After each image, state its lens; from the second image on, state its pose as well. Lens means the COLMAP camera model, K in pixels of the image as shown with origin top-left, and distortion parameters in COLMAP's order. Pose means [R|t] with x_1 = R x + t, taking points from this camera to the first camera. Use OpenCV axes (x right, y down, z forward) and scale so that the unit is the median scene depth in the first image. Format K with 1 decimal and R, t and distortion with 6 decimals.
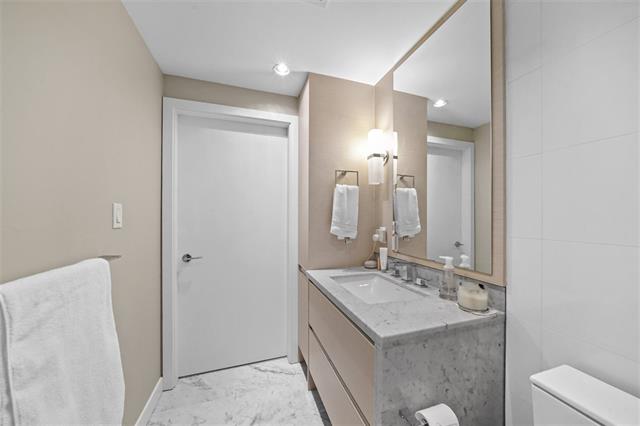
lens RADIAL K [[221.7, 0, 318.7], [0, 221.7, 218.0], [0, 0, 1]] dist [-0.021368, 0.000545]
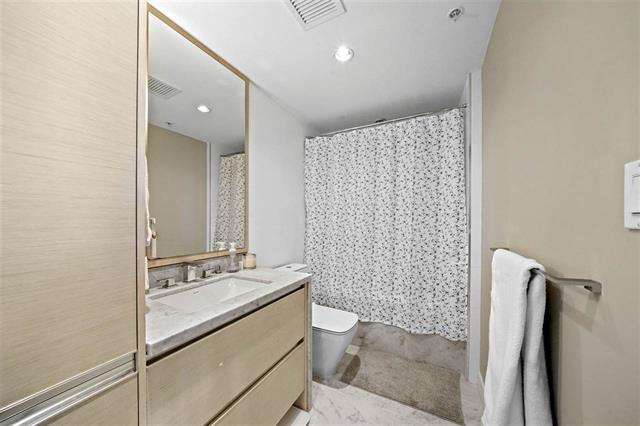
lens RADIAL K [[221.7, 0, 319.4], [0, 221.7, 218.0], [0, 0, 1]] dist [-0.021368, 0.000545]
pose [[-0.701848, -0.001592, 0.712324, -0.673152], [-0.007719, 0.999956, -0.005371, 0.018052], [-0.712284, -0.009268, -0.701830, 1.351042]]
